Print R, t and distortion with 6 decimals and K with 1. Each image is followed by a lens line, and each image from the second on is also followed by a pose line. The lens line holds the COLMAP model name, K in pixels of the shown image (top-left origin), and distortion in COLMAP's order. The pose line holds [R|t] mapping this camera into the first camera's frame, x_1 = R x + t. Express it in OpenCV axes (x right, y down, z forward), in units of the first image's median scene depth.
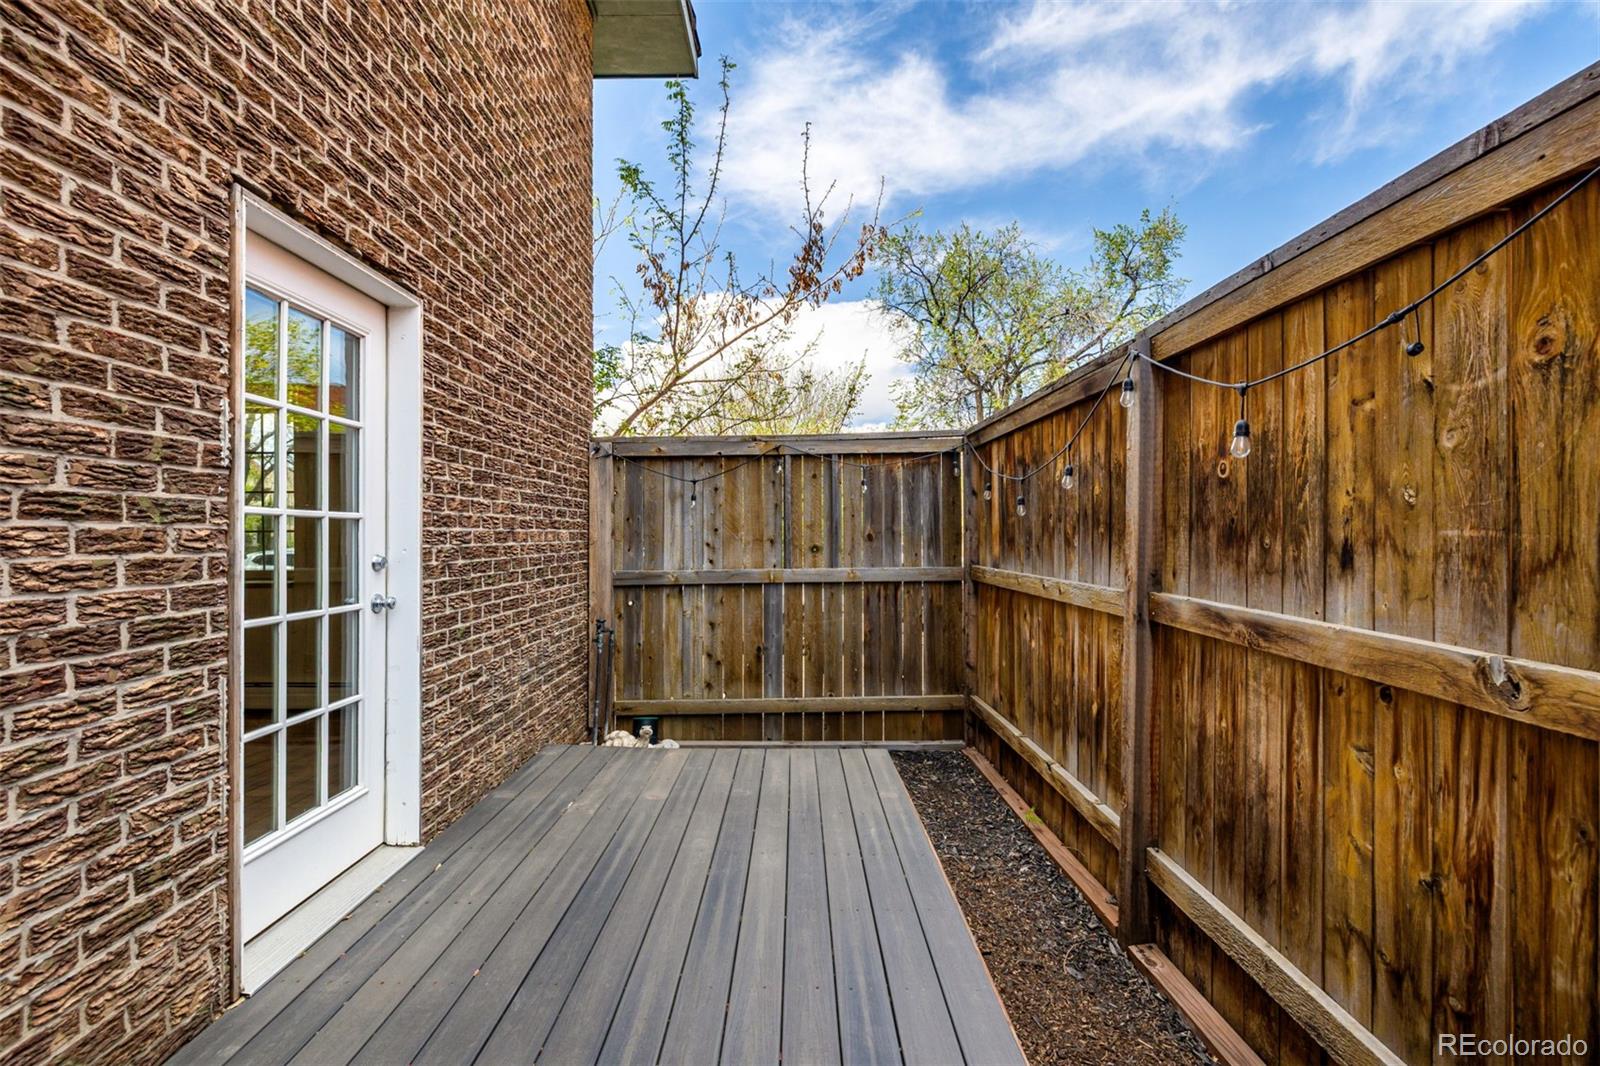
lens RADIAL K [[681.2, 0, 791.3], [0, 681.2, 543.4], [0, 0, 1]] dist [0.003195, -0.000655]
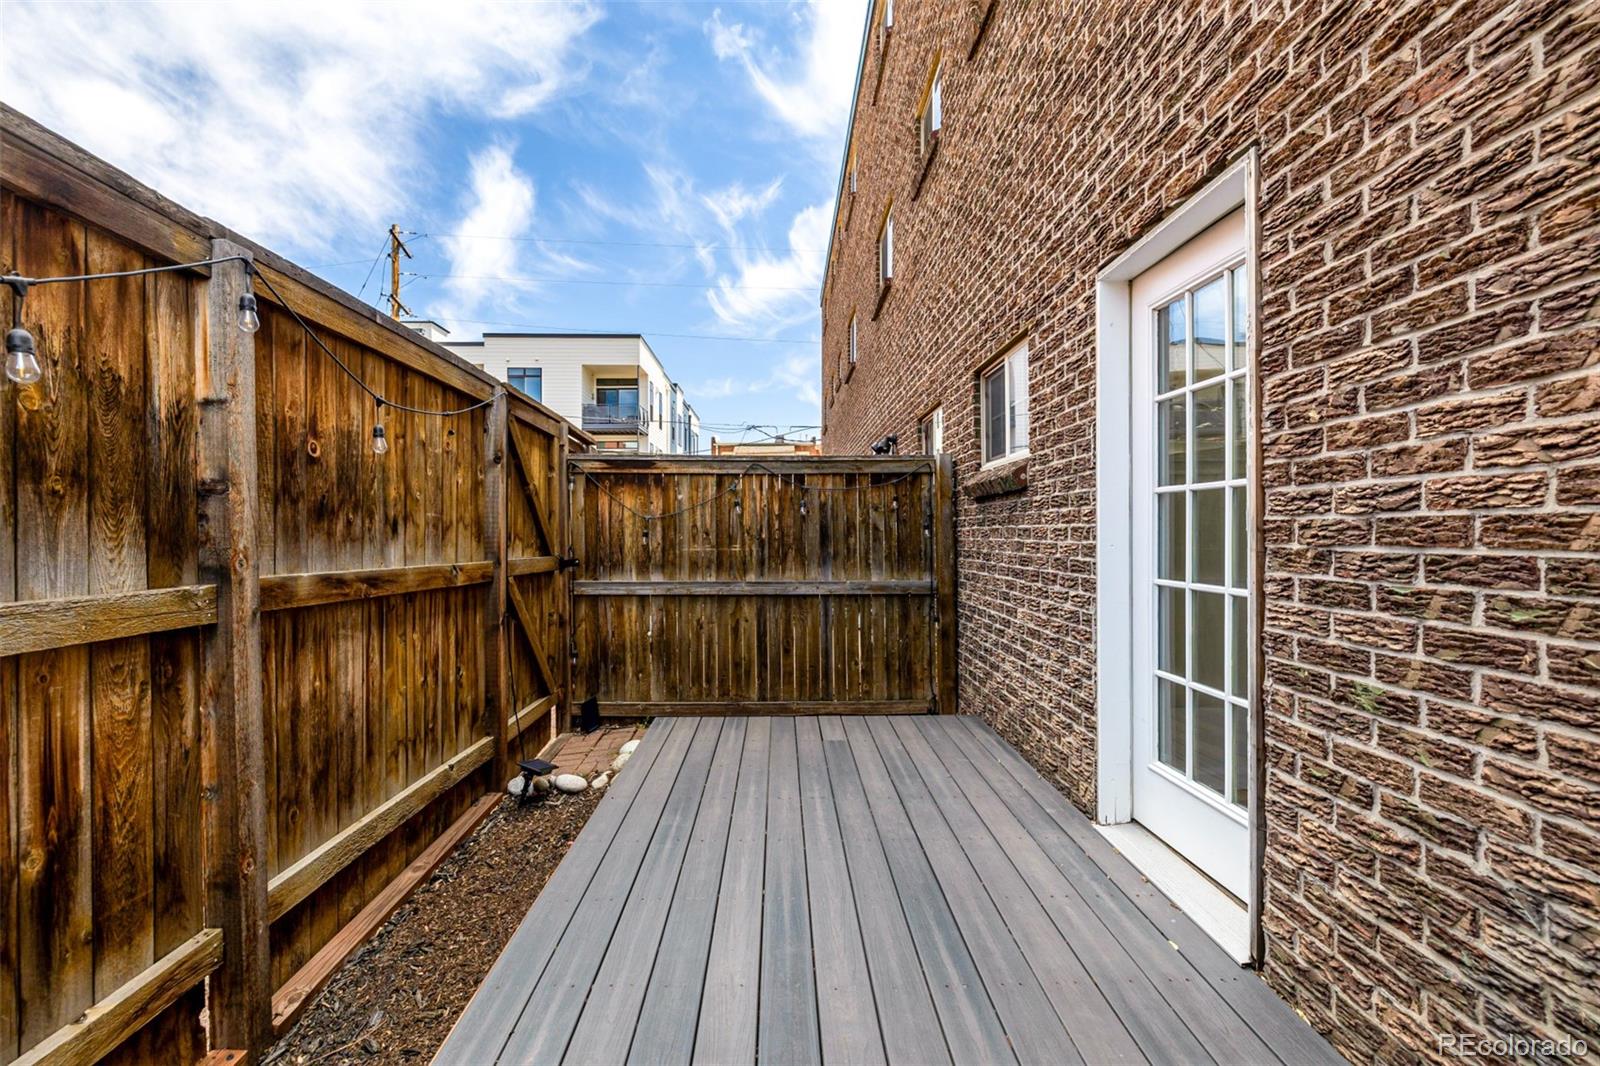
lens RADIAL K [[681.2, 0, 794.1], [0, 681.2, 533.6], [0, 0, 1]] dist [0.003195, -0.000655]
pose [[-0.999482, 0.001666, -0.032135, -0.099421], [0.001249, 0.999915, 0.012982, 0.013545], [0.032154, 0.012935, -0.999399, 2.263556]]
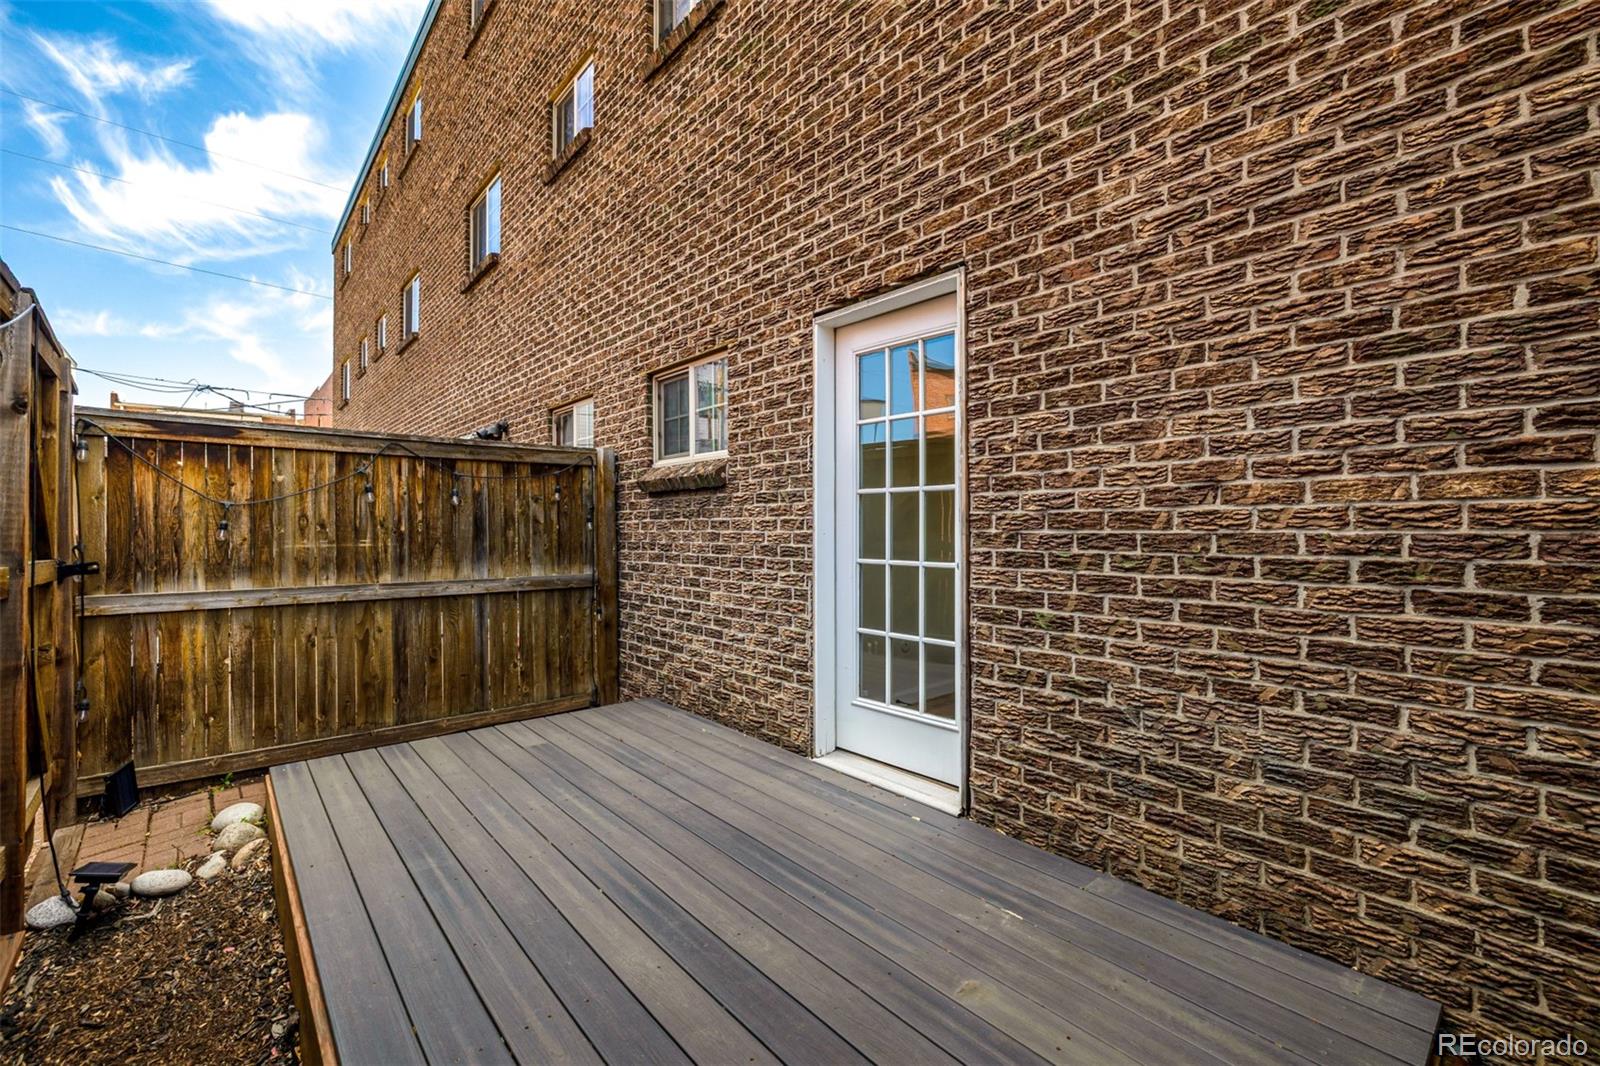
lens RADIAL K [[681.2, 0, 804.2], [0, 681.2, 519.4], [0, 0, 1]] dist [0.003195, -0.000655]
pose [[-0.746017, -0.007098, -0.665889, 0.404772], [-0.005897, 0.999974, -0.004052, 0.026738], [0.665901, 0.000904, -0.746040, 2.176948]]
